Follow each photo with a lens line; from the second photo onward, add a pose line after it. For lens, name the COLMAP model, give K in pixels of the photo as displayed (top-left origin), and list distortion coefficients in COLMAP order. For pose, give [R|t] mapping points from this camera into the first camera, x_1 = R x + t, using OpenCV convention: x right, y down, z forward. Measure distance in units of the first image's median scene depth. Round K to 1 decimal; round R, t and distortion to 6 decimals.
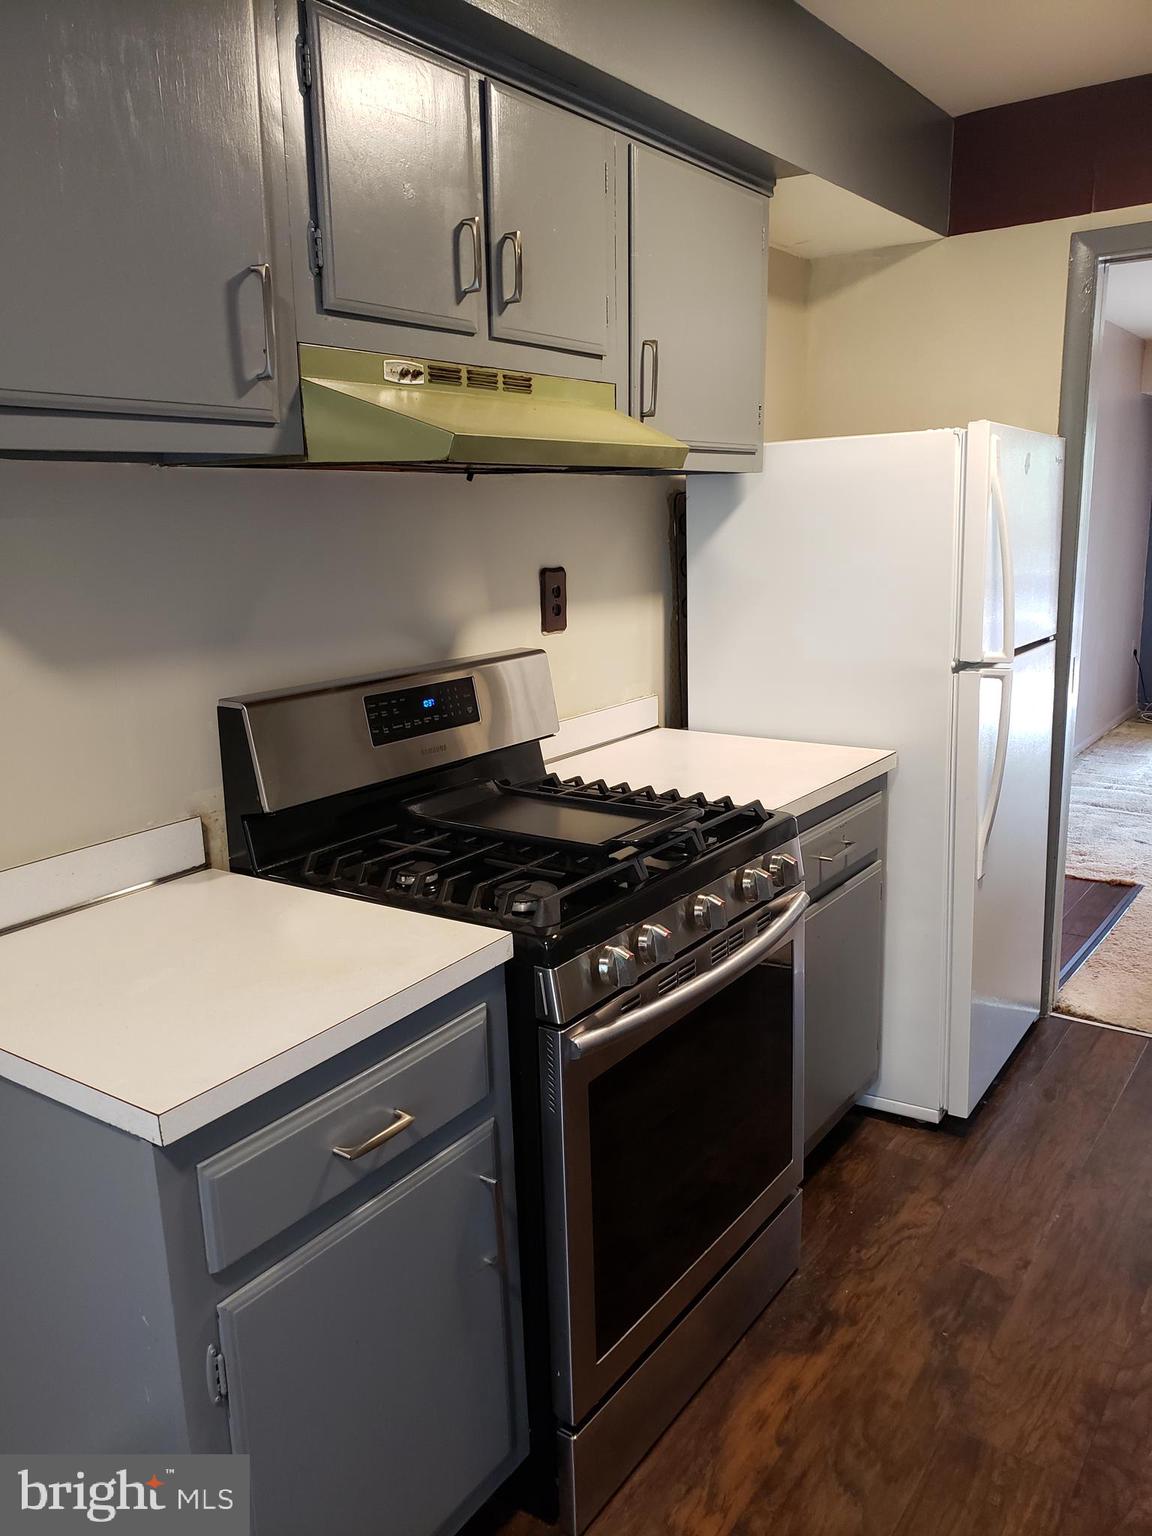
lens RADIAL K [[1196.7, 0, 576.0], [0, 1196.7, 768.0], [0, 0, 1]] dist [0.019995, -0.002735]
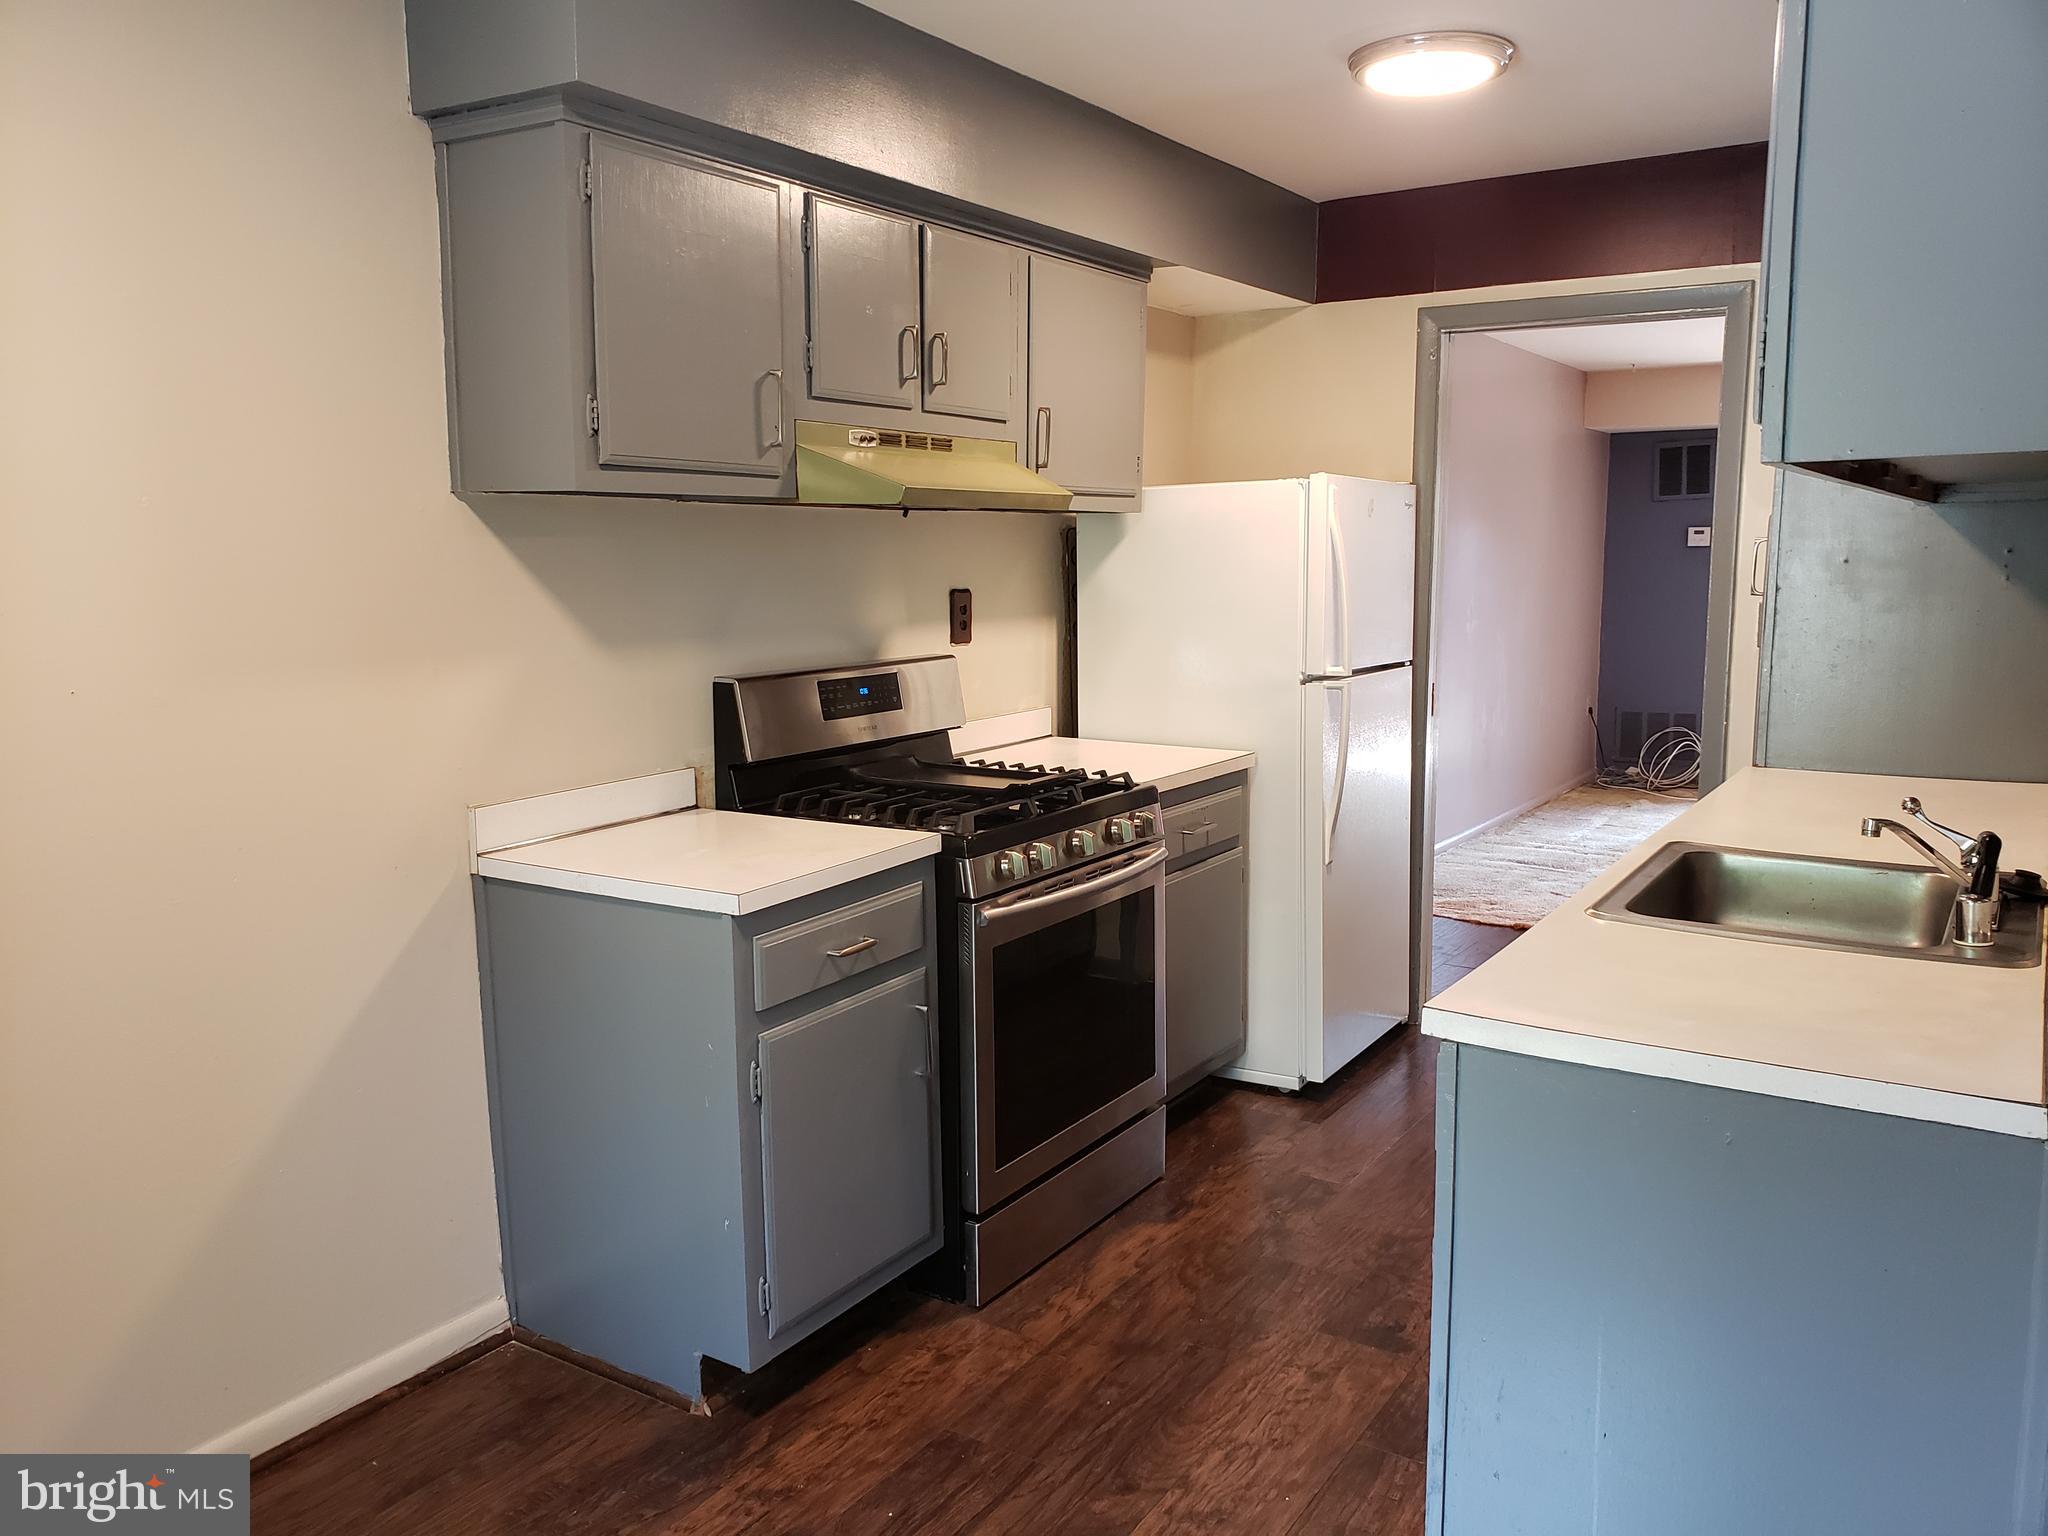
lens RADIAL K [[1595.5, 0, 1019.7], [0, 1595.5, 752.8], [0, 0, 1]] dist [0.019995, -0.002735]
pose [[0.999076, 0.013486, 0.040799, -0.028566], [-0.010133, 0.996637, -0.081312, 0.145315], [-0.041759, 0.080823, 0.995853, -0.661271]]
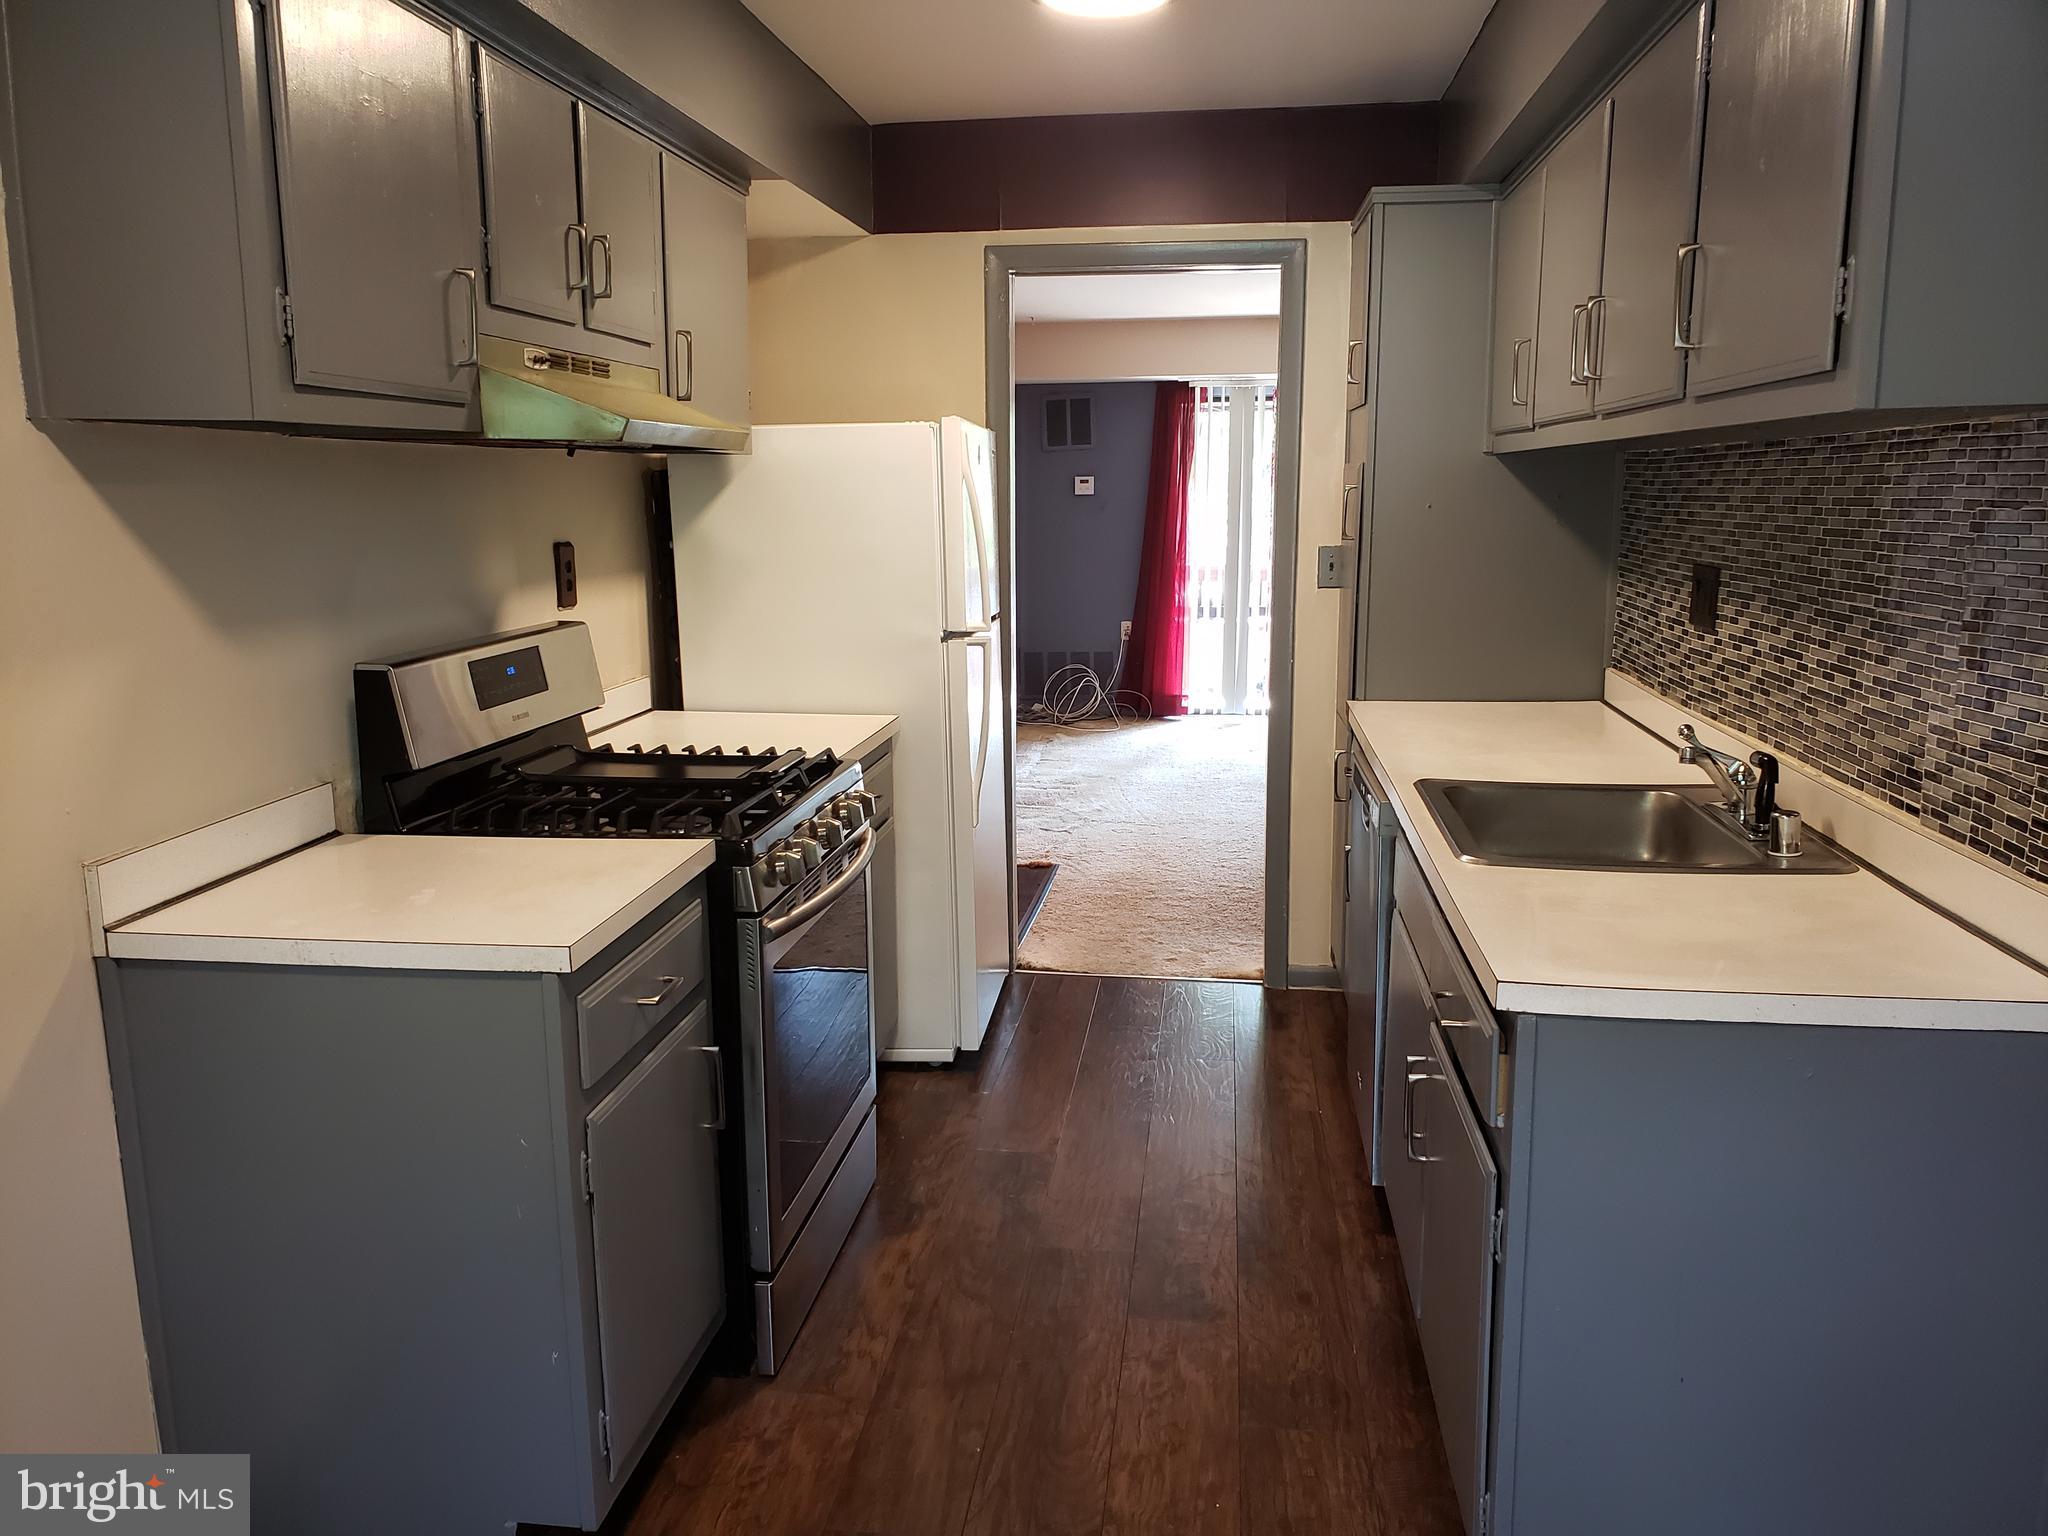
lens RADIAL K [[1585.6, 0, 1024.0], [0, 1585.6, 768.0], [0, 0, 1]] dist [0.097801, -0.154532]
pose [[0.884247, -0.062894, 0.462766, -0.382074], [0.082846, 0.996299, -0.022896, 0.096847], [-0.459614, 0.058584, 0.886185, -0.411745]]
